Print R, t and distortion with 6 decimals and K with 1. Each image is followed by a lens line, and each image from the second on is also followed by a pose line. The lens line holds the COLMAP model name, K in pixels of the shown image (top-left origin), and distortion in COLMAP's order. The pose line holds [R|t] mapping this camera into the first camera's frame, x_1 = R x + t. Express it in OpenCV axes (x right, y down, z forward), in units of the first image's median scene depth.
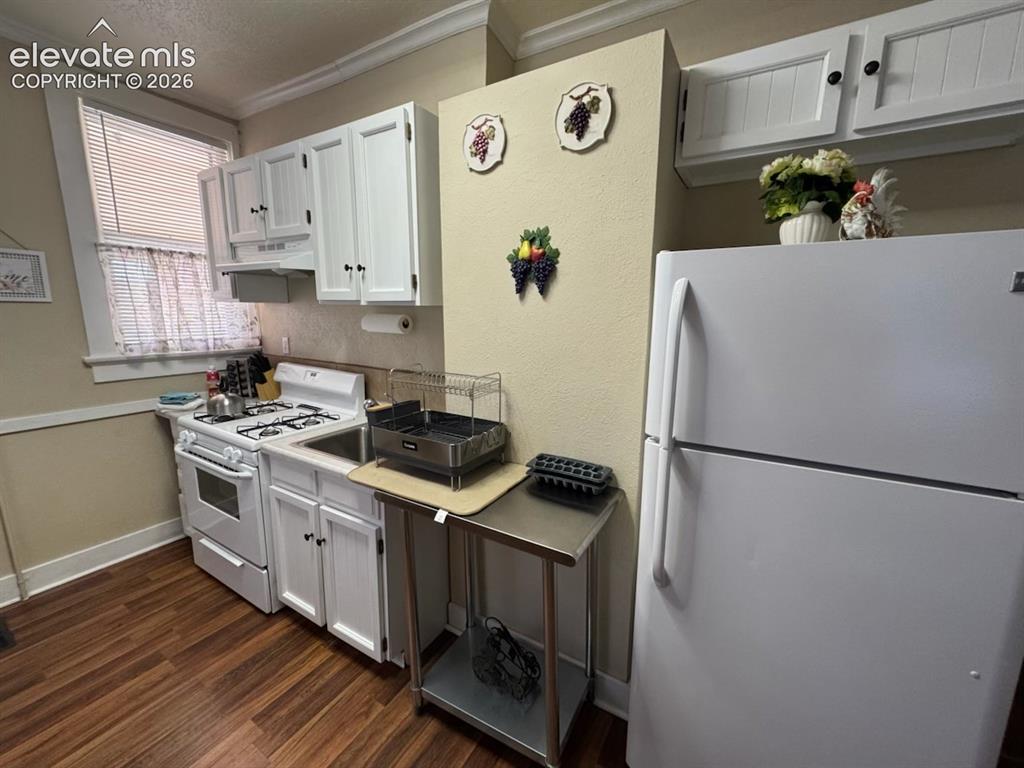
lens RADIAL K [[406.9, 0, 512.0], [0, 406.9, 384.0], [0, 0, 1]] dist [-0.011032, -0.000193]
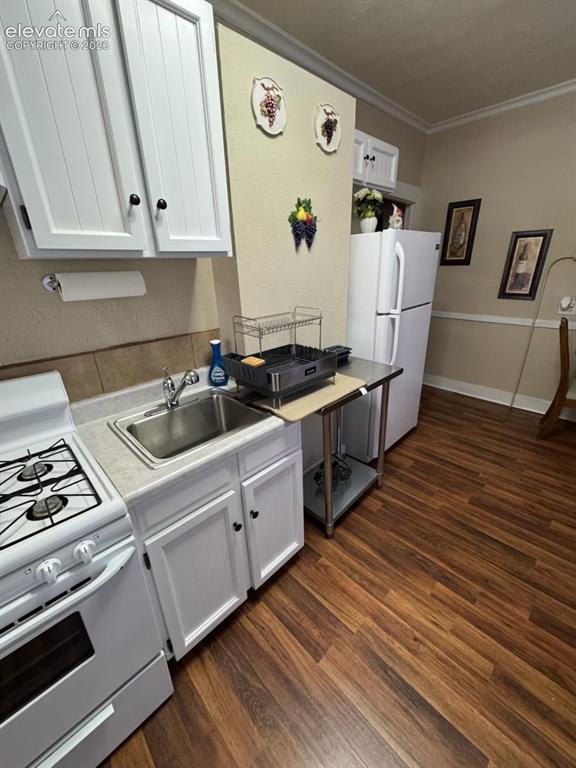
lens RADIAL K [[312.4, 0, 288.0], [0, 312.4, 384.0], [0, 0, 1]] dist [-0.004352, -0.000271]
pose [[0.249078, -0.371992, 0.894194, -1.035298], [0.197768, 0.923373, 0.329043, -0.133210], [-0.948076, 0.094886, 0.303560, 0.684644]]
